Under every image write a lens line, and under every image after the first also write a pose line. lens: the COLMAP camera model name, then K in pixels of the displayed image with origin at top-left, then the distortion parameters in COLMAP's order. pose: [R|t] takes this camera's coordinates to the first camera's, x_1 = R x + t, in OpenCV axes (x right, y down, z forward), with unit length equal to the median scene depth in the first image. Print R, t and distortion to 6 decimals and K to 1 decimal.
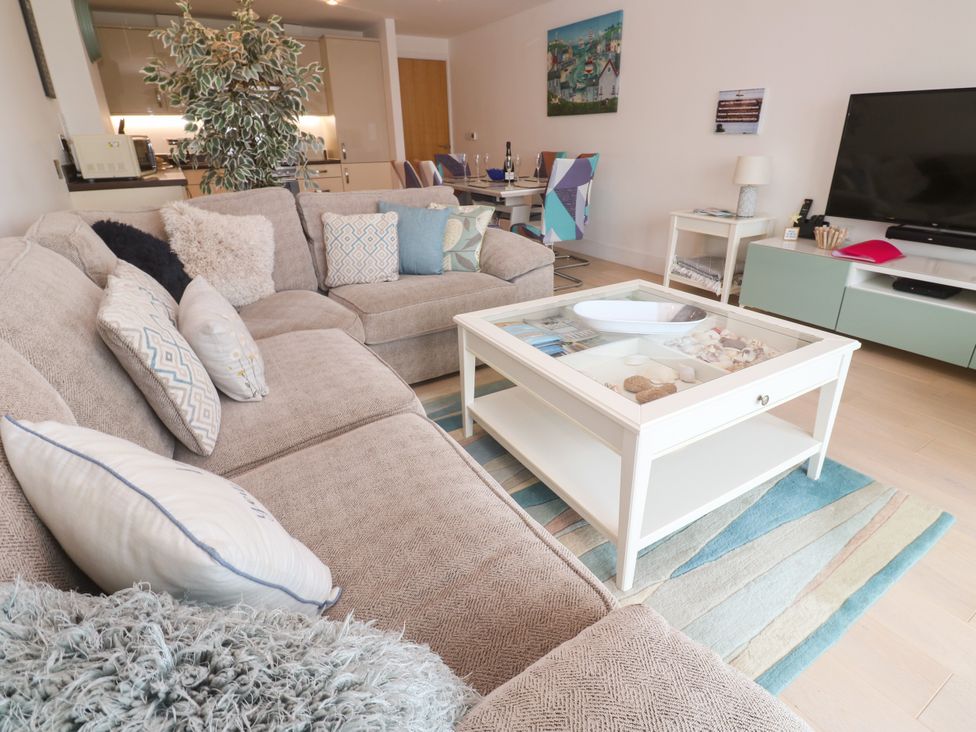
lens RADIAL K [[507.3, 0, 499.8], [0, 507.3, 355.4], [0, 0, 1]] dist [-0.000470, -0.013017]
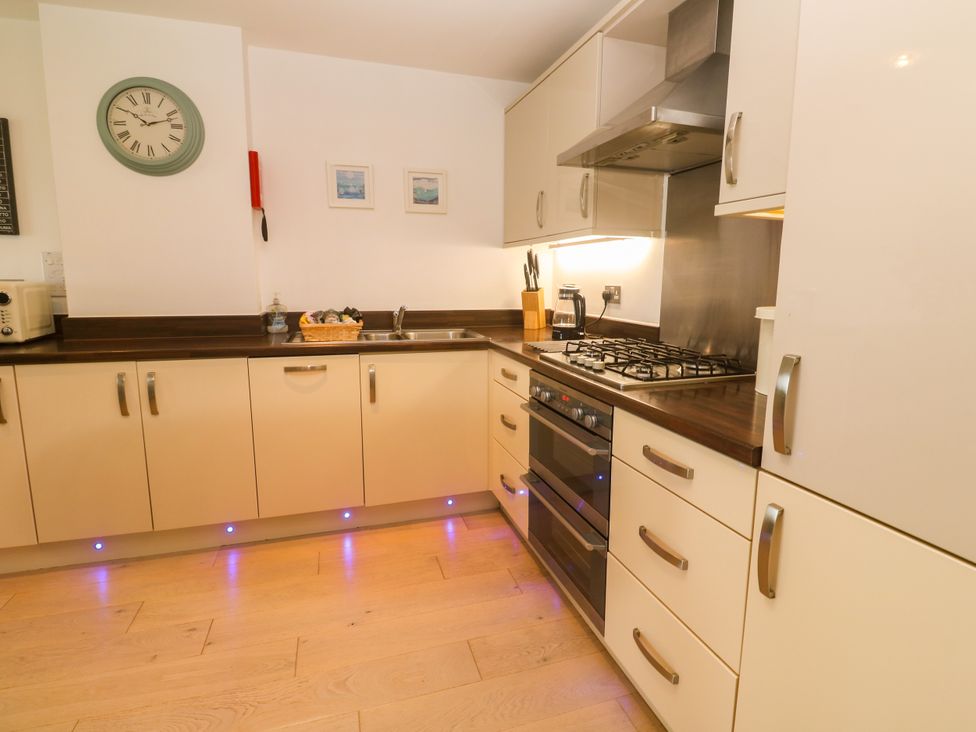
lens RADIAL K [[507.3, 0, 499.8], [0, 507.3, 355.4], [0, 0, 1]] dist [-0.000470, -0.013017]
pose [[-0.227671, 0.158941, -0.960679, -0.194469], [-0.387624, 0.890255, 0.239152, -0.539587], [0.893260, 0.426830, -0.141076, 1.211747]]
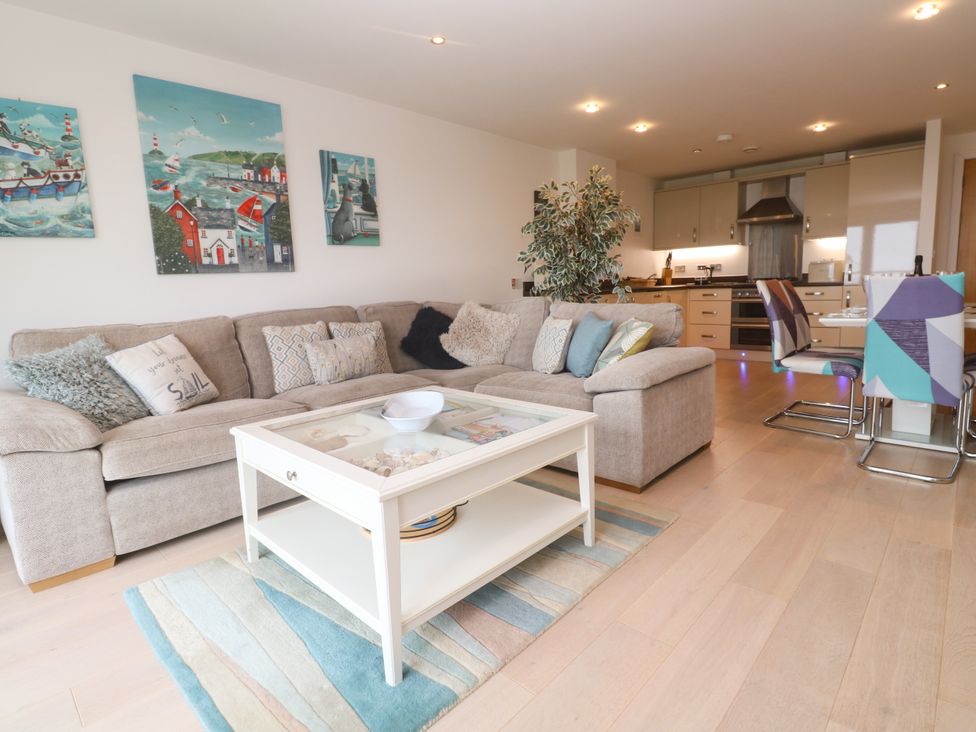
lens RADIAL K [[507.3, 0, 499.8], [0, 507.3, 355.4], [0, 0, 1]] dist [-0.000470, -0.013017]
pose [[0.274040, 0.135264, -0.952158, 0.497147], [-0.349723, 0.936294, 0.032357, -0.105670], [0.895877, 0.324124, 0.303887, 0.295167]]
